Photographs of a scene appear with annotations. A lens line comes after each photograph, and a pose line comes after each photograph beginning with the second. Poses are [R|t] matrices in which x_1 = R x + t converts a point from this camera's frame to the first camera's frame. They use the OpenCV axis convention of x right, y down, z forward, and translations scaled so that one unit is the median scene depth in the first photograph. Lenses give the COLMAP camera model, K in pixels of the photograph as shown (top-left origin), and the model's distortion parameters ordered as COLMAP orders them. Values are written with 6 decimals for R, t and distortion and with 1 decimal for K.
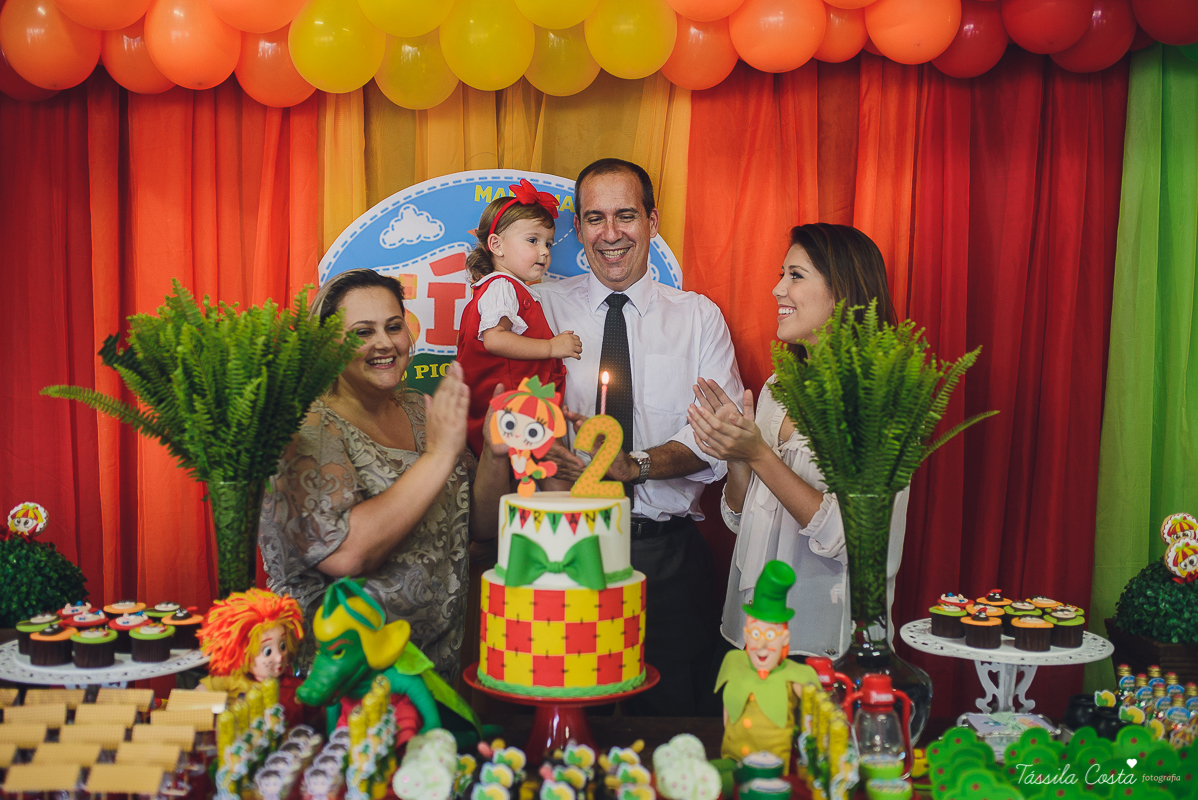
lens RADIAL K [[1187.4, 0, 599.0], [0, 1187.4, 400.0], [0, 0, 1]] dist [-0.066073, 0.103170]
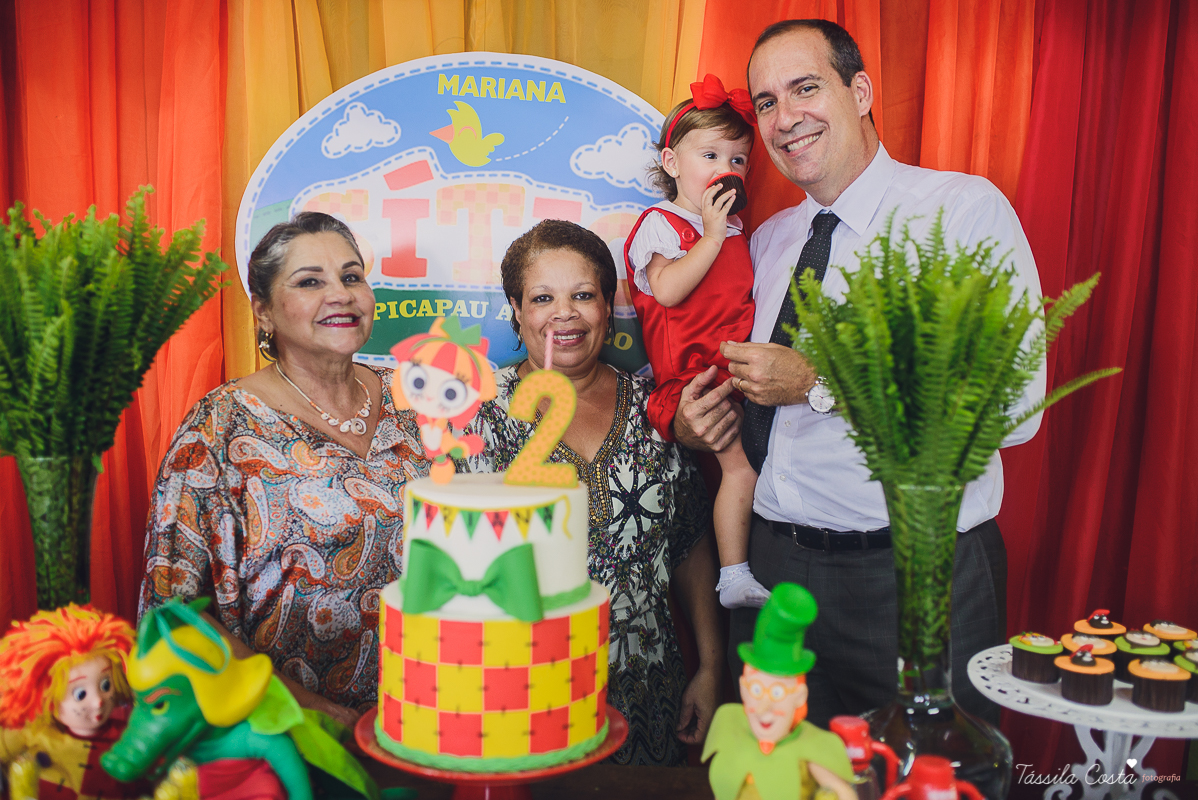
lens RADIAL K [[1170.5, 0, 598.7], [0, 1170.5, 403.3], [0, 0, 1]] dist [-0.068243, 0.109592]
pose [[0.998295, 0.009186, -0.057637, 0.075082], [-0.005810, 0.998272, 0.058469, -0.008600], [0.058075, -0.058034, 0.996624, 0.313072]]
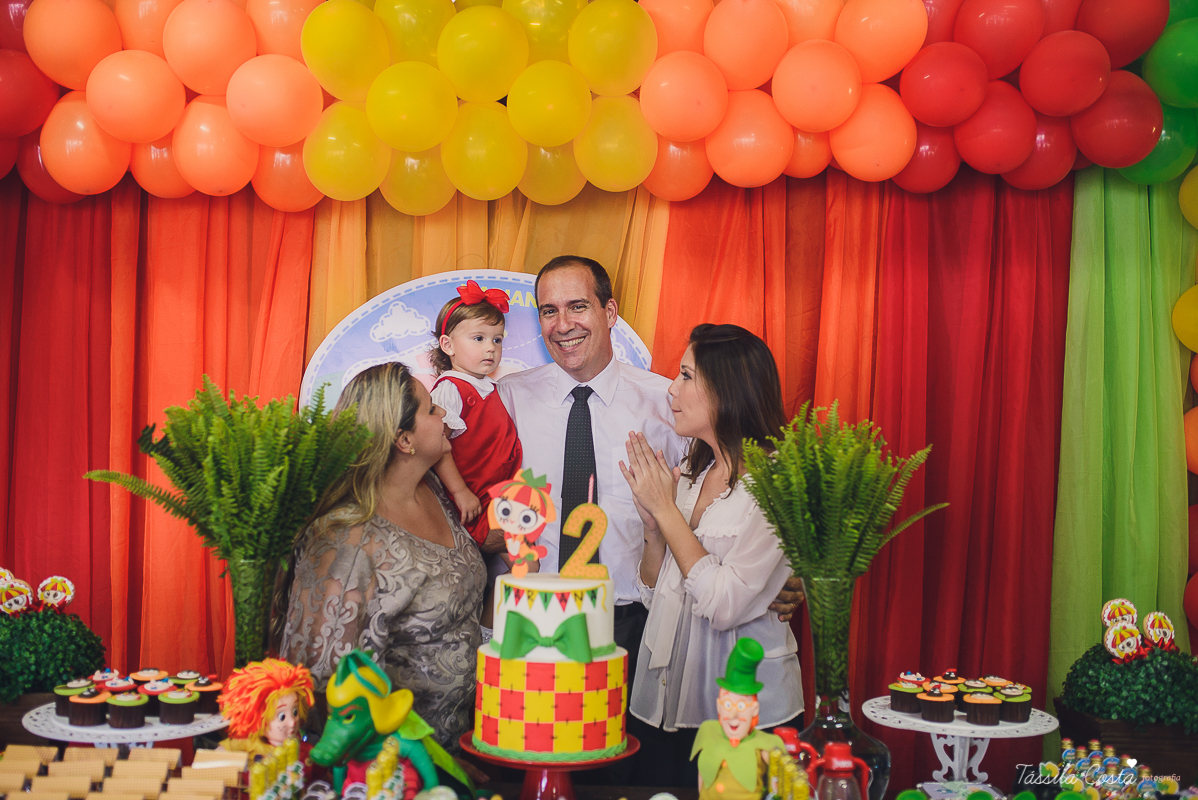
lens RADIAL K [[1225.3, 0, 571.6], [0, 1225.3, 376.7], [0, 0, 1]] dist [-0.065203, 0.100146]
pose [[0.999929, 0.011829, 0.001205, -0.017107], [-0.011686, 0.996380, -0.084201, -0.008931], [-0.002196, 0.084181, 0.996448, -0.148346]]
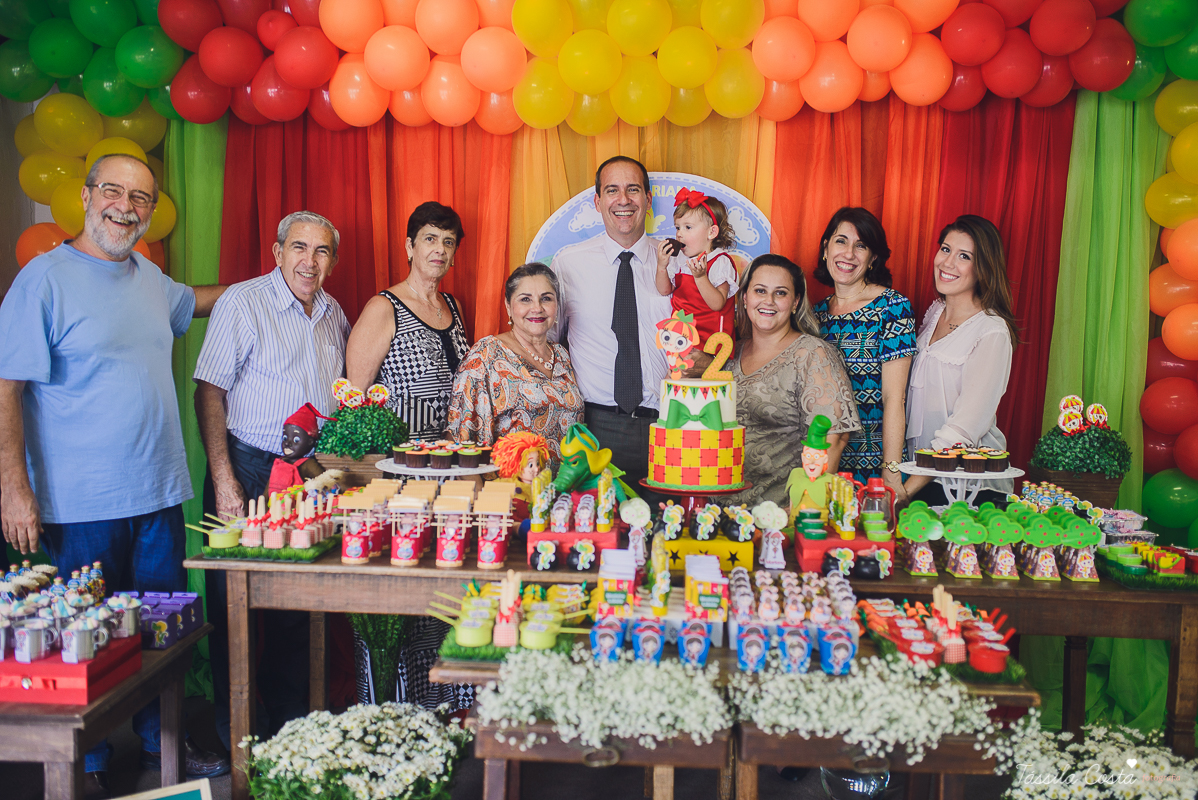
lens RADIAL K [[1197.5, 0, 599.0], [0, 1197.5, 400.0], [0, 0, 1]] dist [-0.051066, 0.054060]
pose [[0.998307, 0.006625, -0.057781, -0.074144], [-0.003775, 0.998778, 0.049283, 0.026200], [0.058037, -0.048982, 0.997112, -0.762936]]
